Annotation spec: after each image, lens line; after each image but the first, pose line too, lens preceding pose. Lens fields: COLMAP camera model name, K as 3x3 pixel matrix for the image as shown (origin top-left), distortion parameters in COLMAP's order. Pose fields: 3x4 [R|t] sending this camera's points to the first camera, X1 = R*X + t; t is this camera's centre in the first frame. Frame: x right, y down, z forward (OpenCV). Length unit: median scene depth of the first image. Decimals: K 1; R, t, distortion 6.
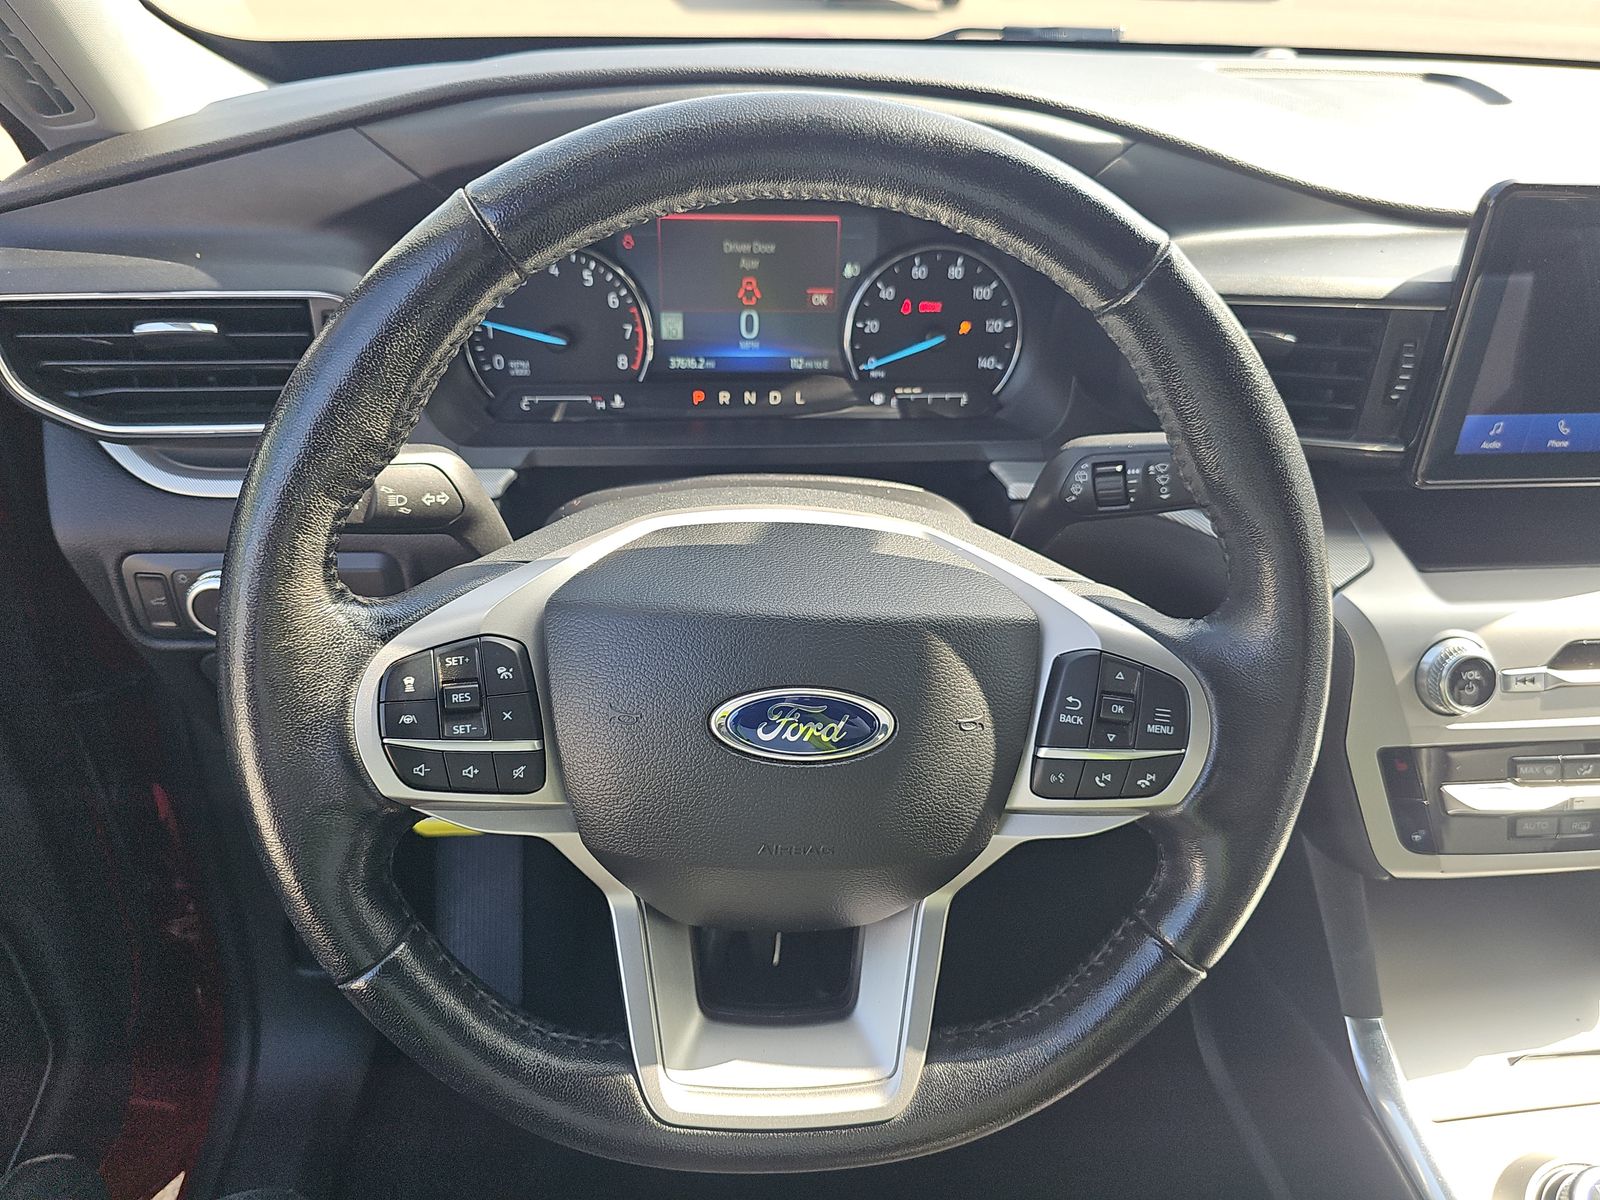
lens RADIAL K [[1111.4, 0, 788.9], [0, 1111.4, 599.7], [0, 0, 1]] dist [0.003558, -0.024591]
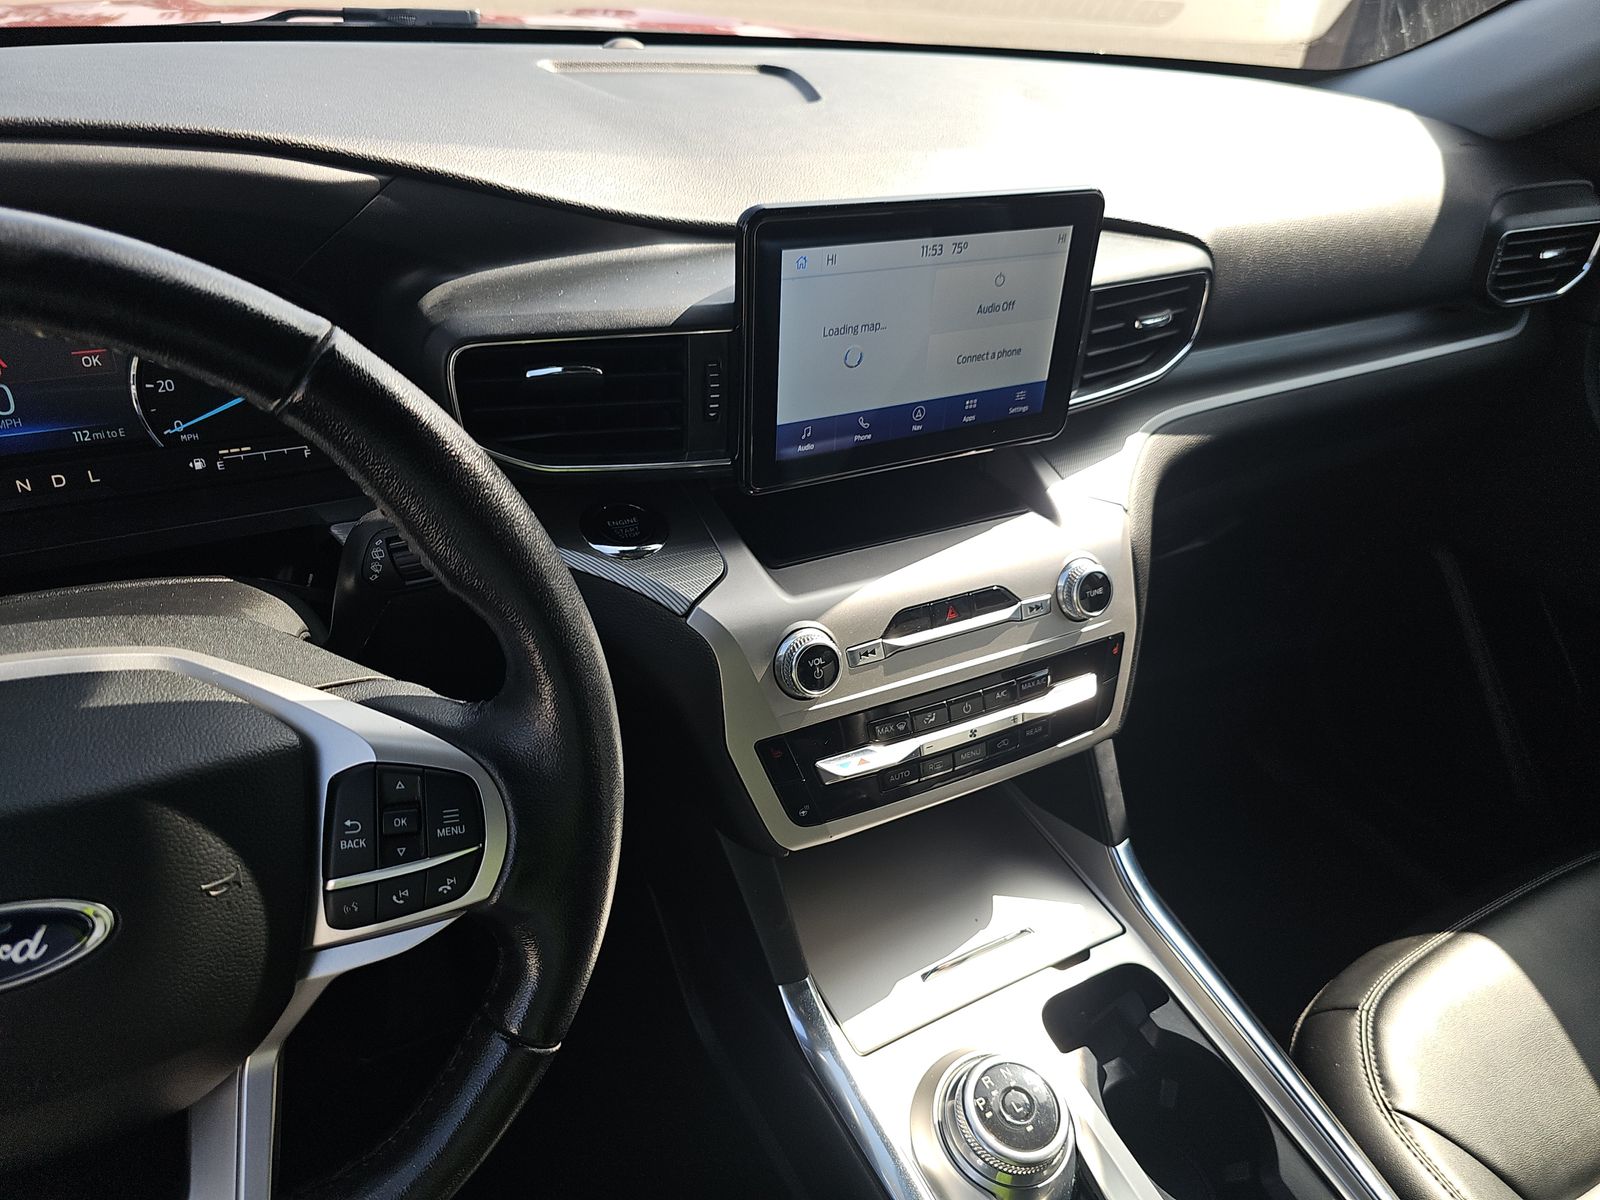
lens RADIAL K [[1088.8, 0, 839.6], [0, 1088.8, 597.3], [0, 0, 1]] dist [0.048128, -0.058038]
pose [[0.906525, -0.184687, 0.379609, 0.233703], [0.166842, 0.982757, 0.079703, -0.075346], [-0.387783, -0.008918, 0.921708, -0.002648]]
